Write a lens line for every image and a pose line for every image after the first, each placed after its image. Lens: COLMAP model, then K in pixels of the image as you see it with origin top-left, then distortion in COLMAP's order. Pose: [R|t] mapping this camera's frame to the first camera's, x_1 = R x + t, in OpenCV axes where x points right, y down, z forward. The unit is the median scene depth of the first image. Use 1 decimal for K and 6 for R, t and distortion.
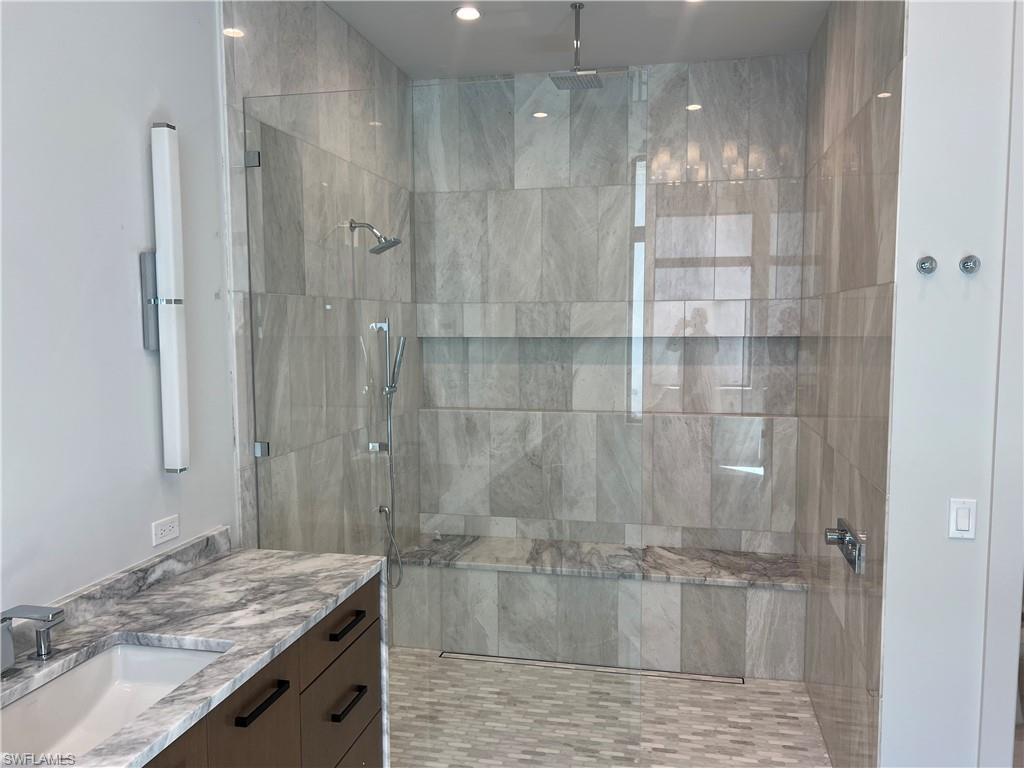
lens RADIAL K [[773.3, 0, 513.8], [0, 773.3, 385.7], [0, 0, 1]] dist [0.008549, -0.004338]
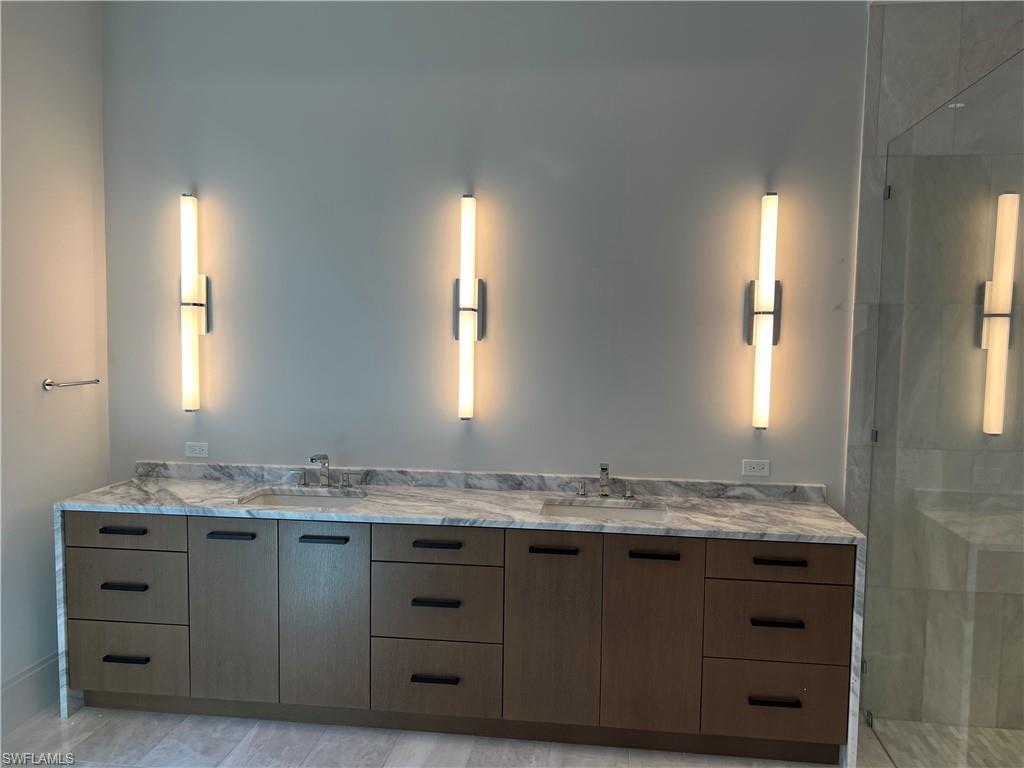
lens RADIAL K [[773.3, 0, 513.4], [0, 773.3, 383.4], [0, 0, 1]] dist [0.008549, -0.004338]
pose [[0.083978, 0.084147, -0.992908, 0.936968], [-0.099242, 0.992180, 0.075692, -0.037662], [0.991513, 0.092182, 0.091673, 0.387822]]
